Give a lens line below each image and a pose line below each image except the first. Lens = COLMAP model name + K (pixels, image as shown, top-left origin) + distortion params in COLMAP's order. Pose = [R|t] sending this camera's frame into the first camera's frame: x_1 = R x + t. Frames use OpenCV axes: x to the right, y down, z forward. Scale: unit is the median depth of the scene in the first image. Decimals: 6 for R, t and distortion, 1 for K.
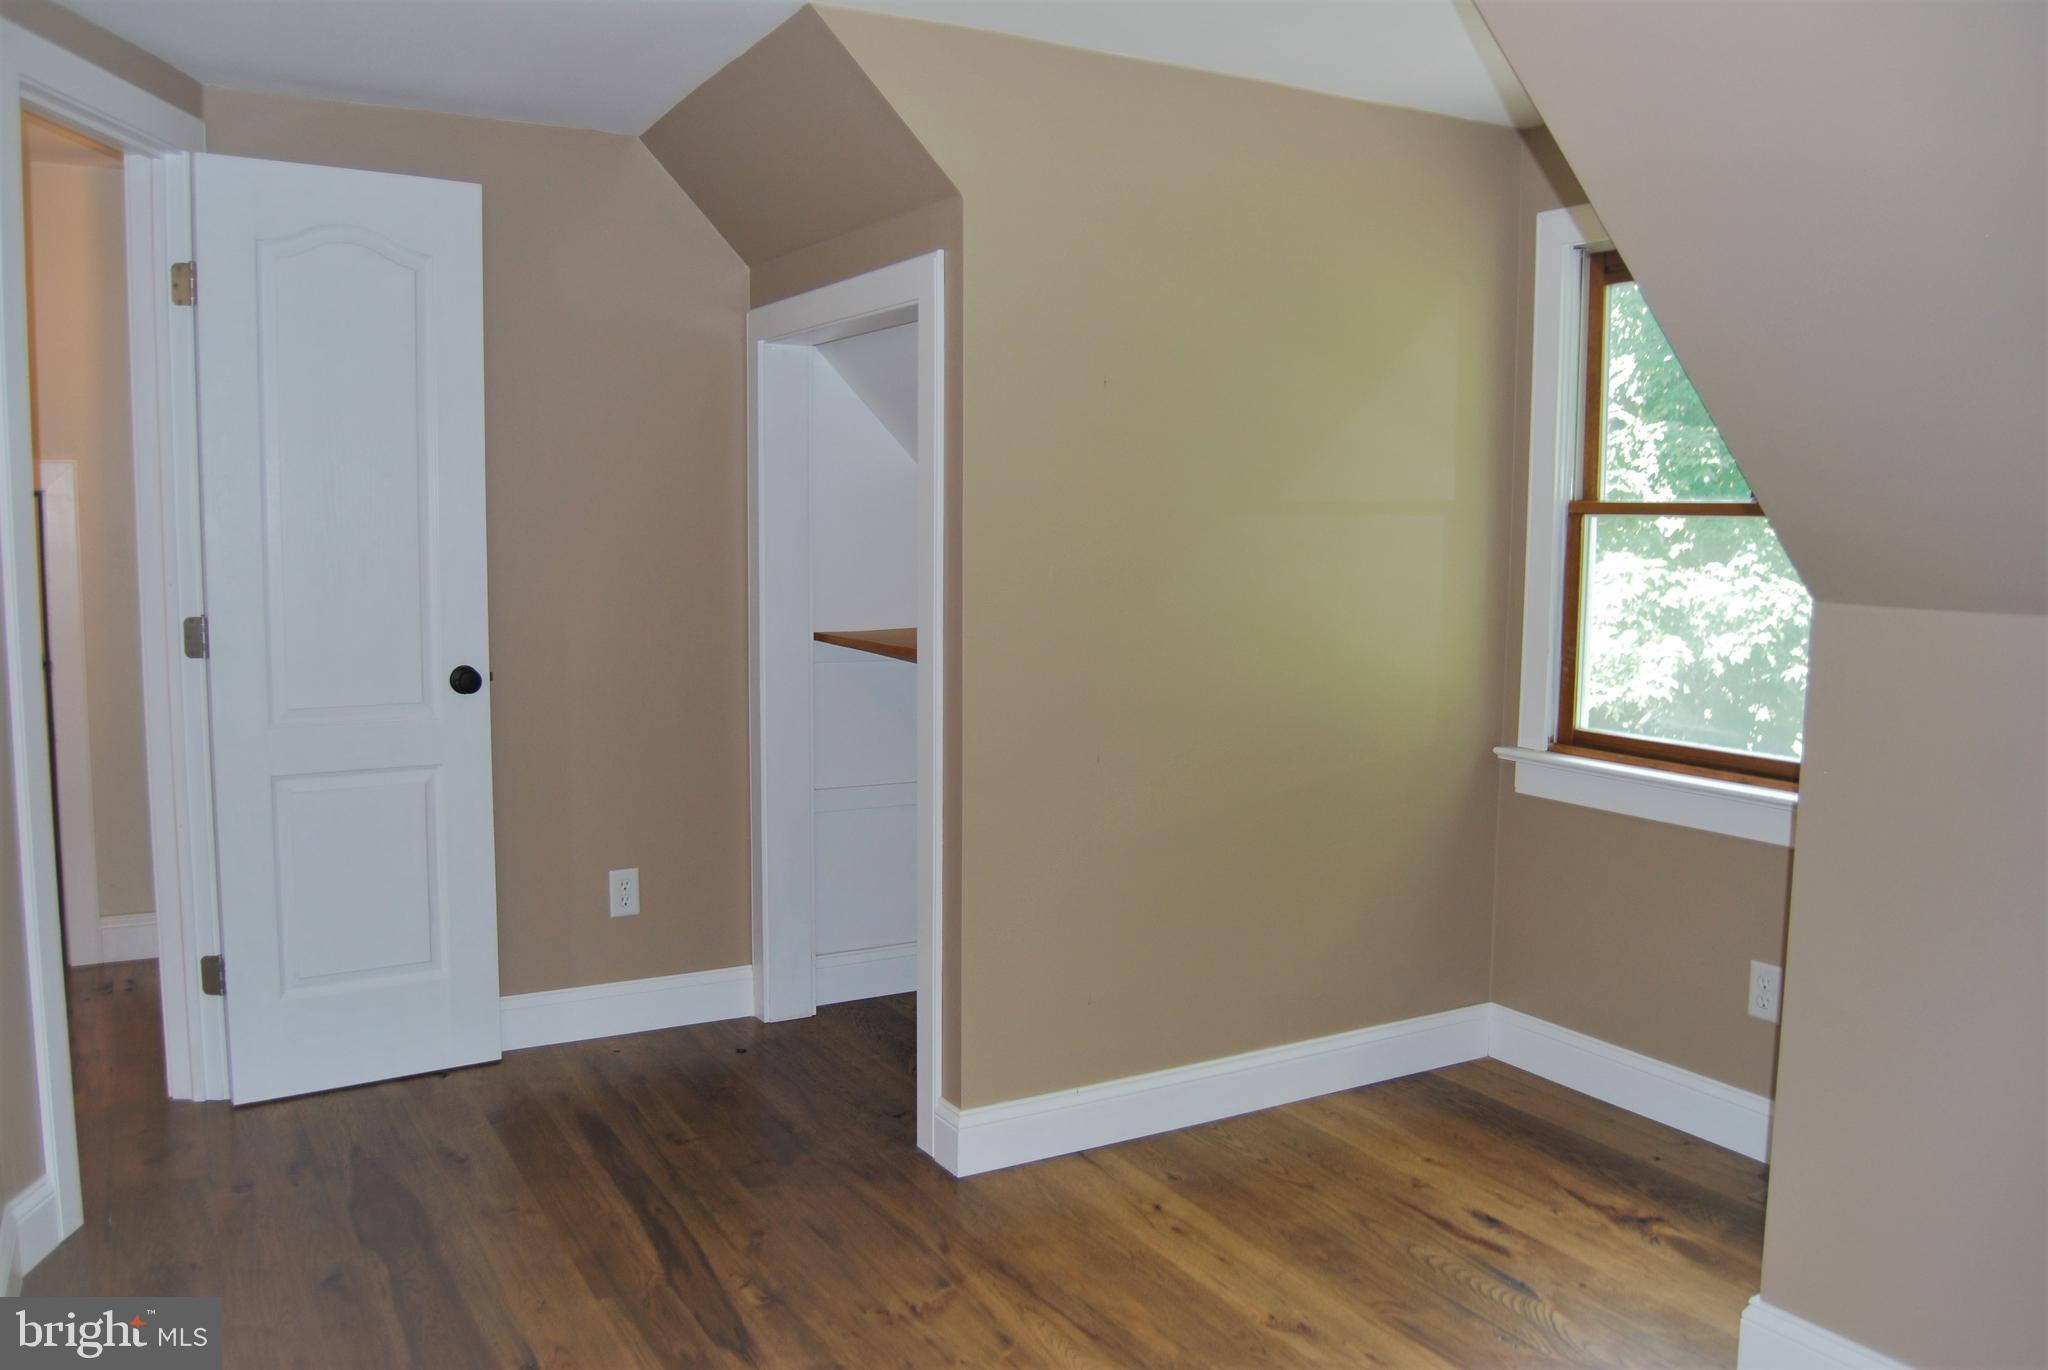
lens RADIAL K [[1605.1, 0, 1010.4], [0, 1605.1, 699.9], [0, 0, 1]] dist [-0.088418, 0.028637]
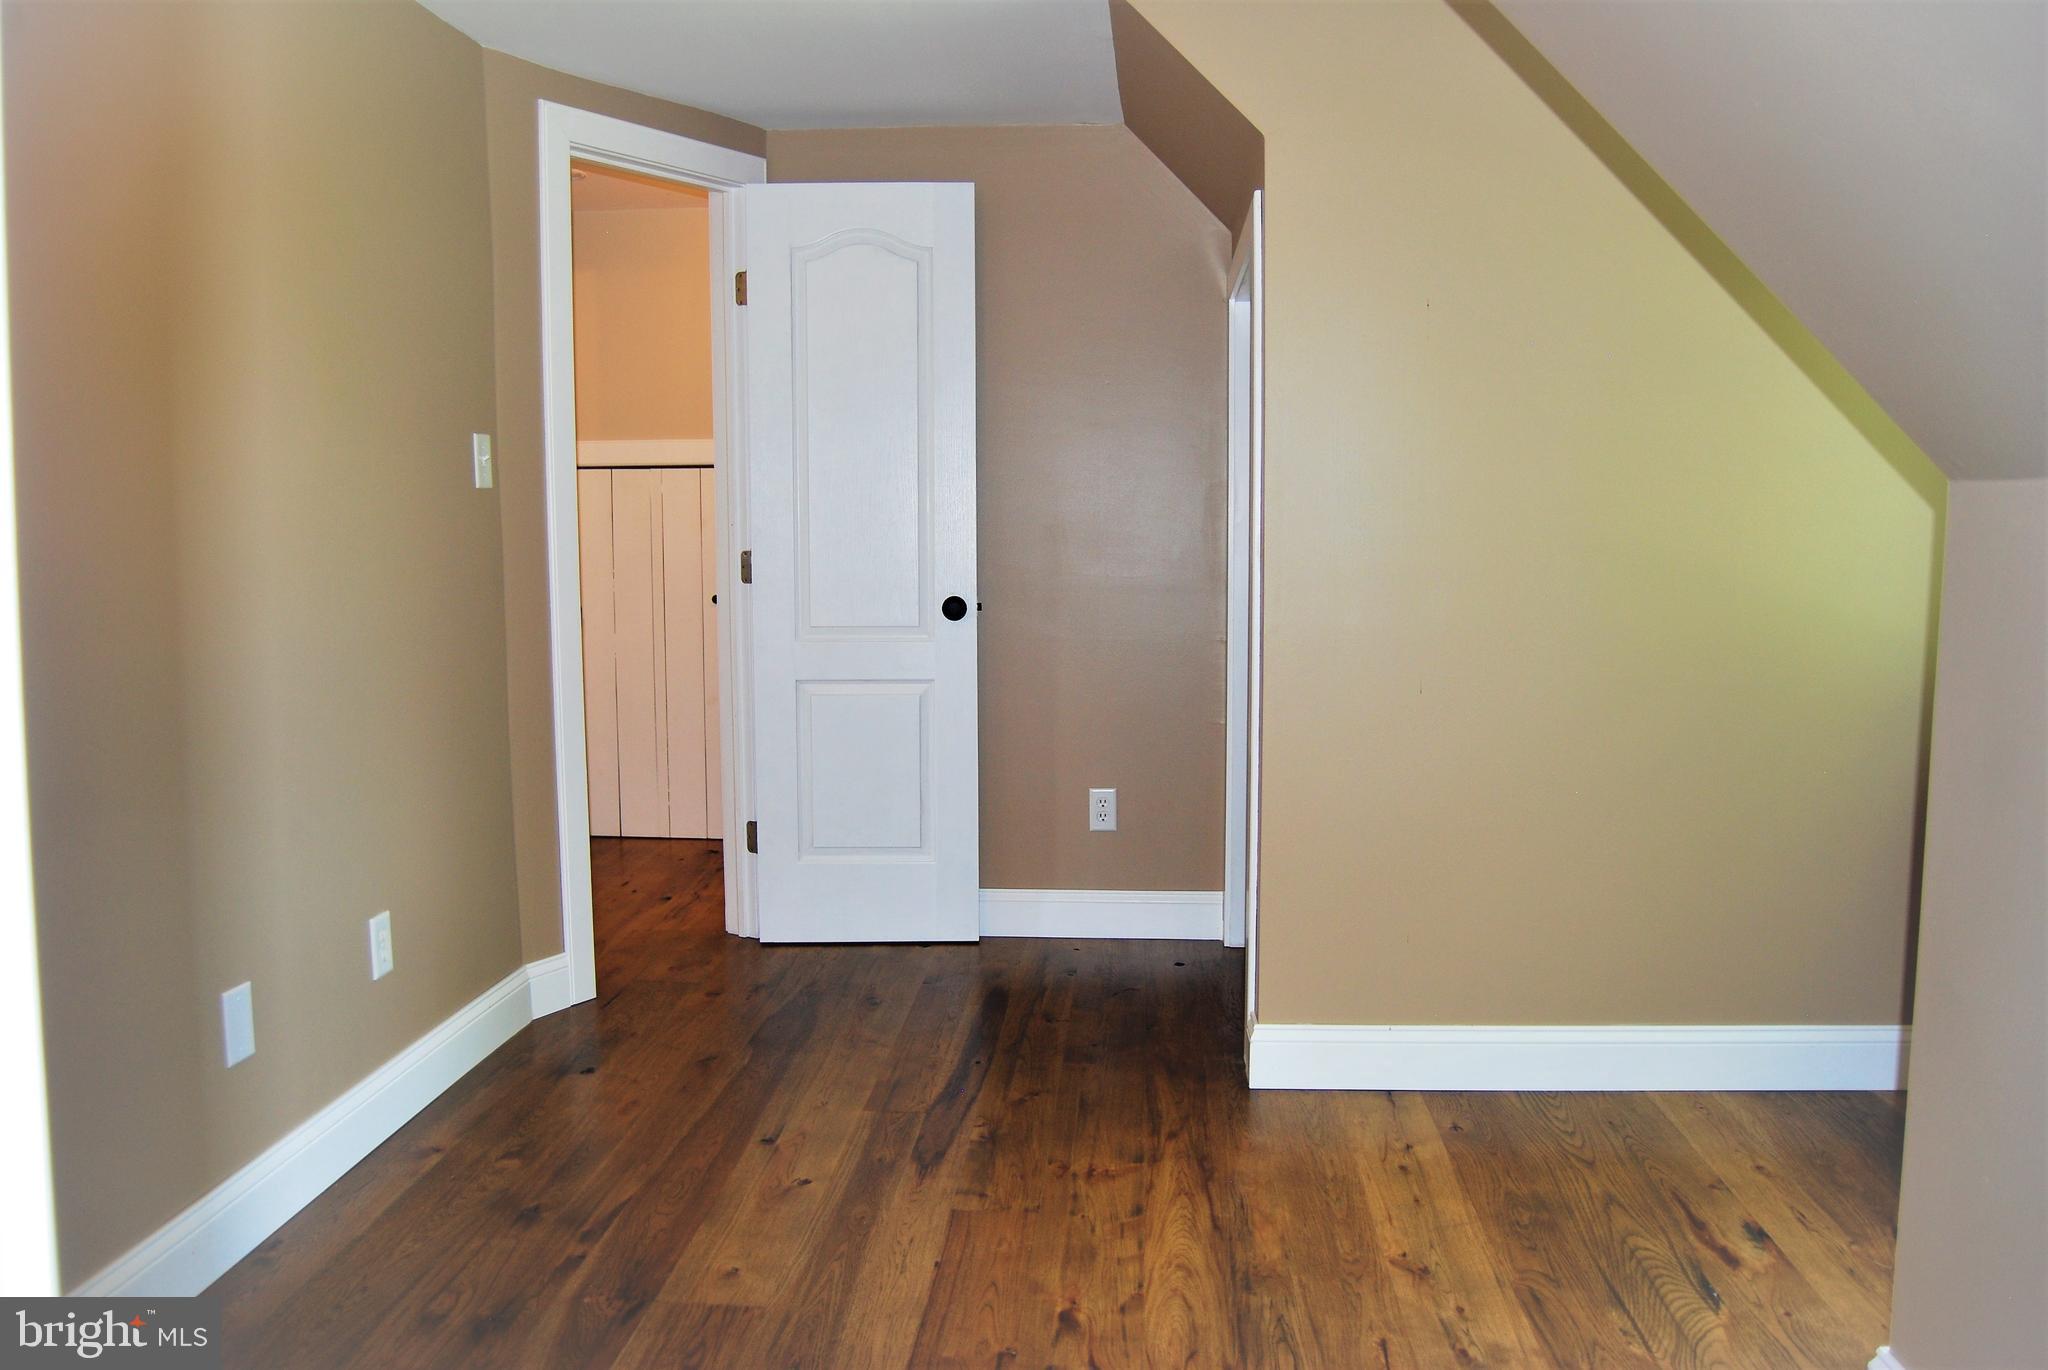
lens RADIAL K [[1605.1, 0, 1010.4], [0, 1605.1, 699.9], [0, 0, 1]] dist [-0.088418, 0.028637]
pose [[0.826980, 0.046150, -0.560335, 0.429620], [-0.048351, 0.998771, 0.010899, 0.047973], [0.560149, 0.018079, 0.828195, 0.057232]]
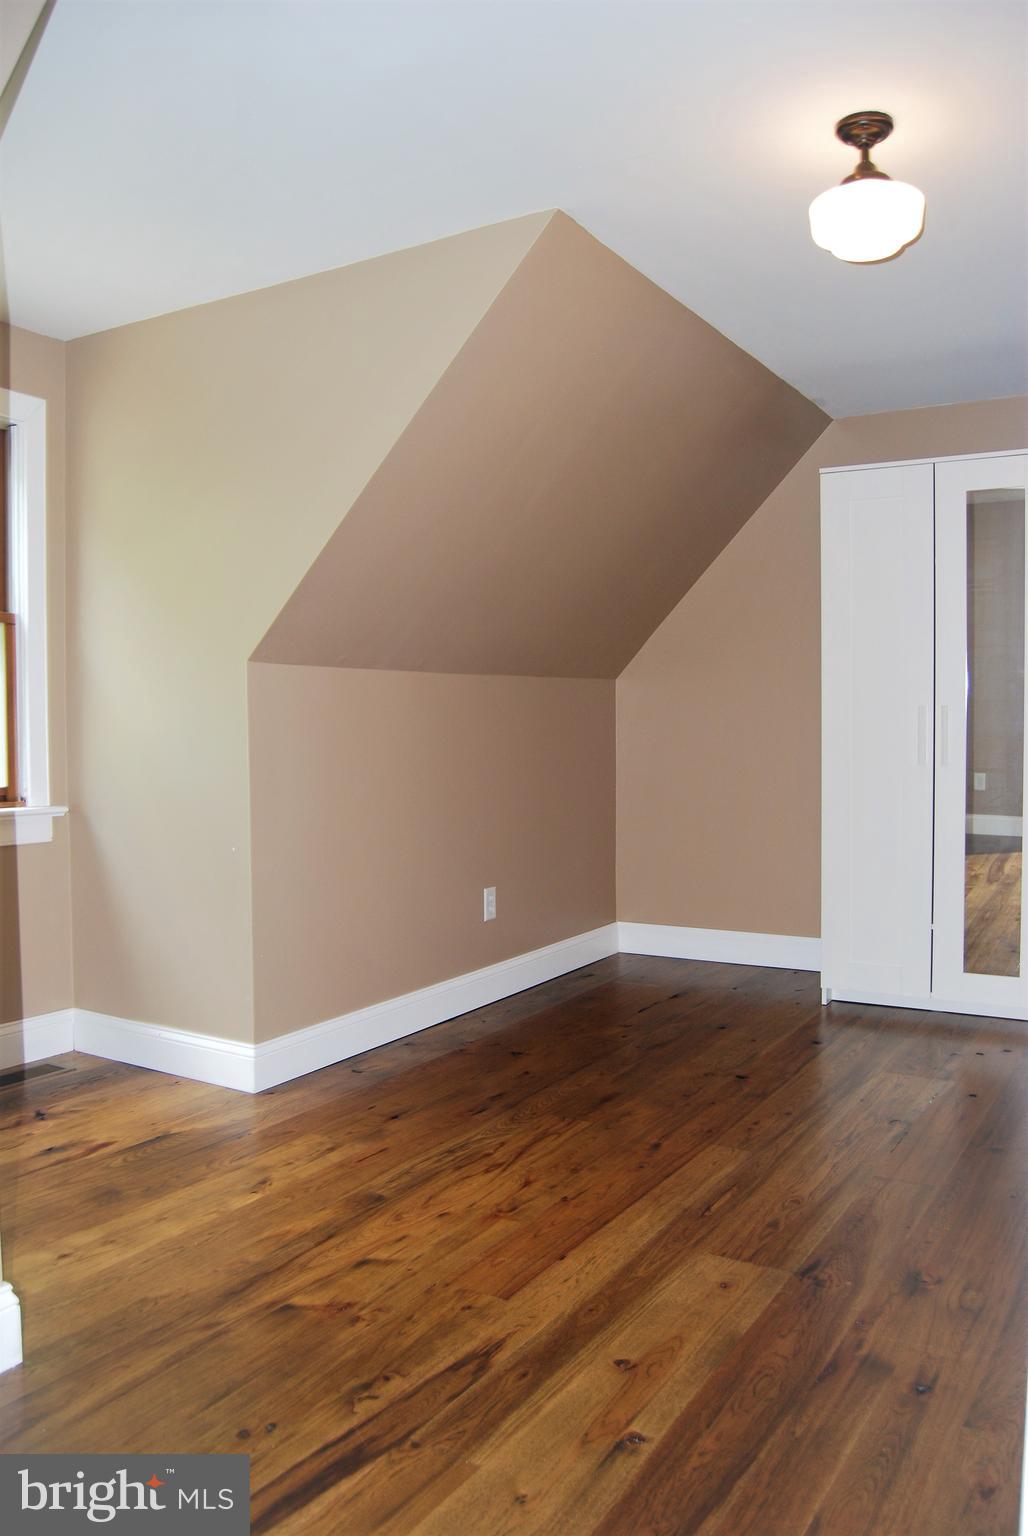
lens RADIAL K [[1203.8, 0, 528.9], [0, 1203.8, 784.0], [0, 0, 1]] dist [-0.088418, 0.028637]
pose [[-0.497665, -0.052469, 0.865781, -0.697472], [0.094073, 0.989015, 0.114012, -0.036107], [-0.862253, 0.138186, -0.487262, 1.086735]]
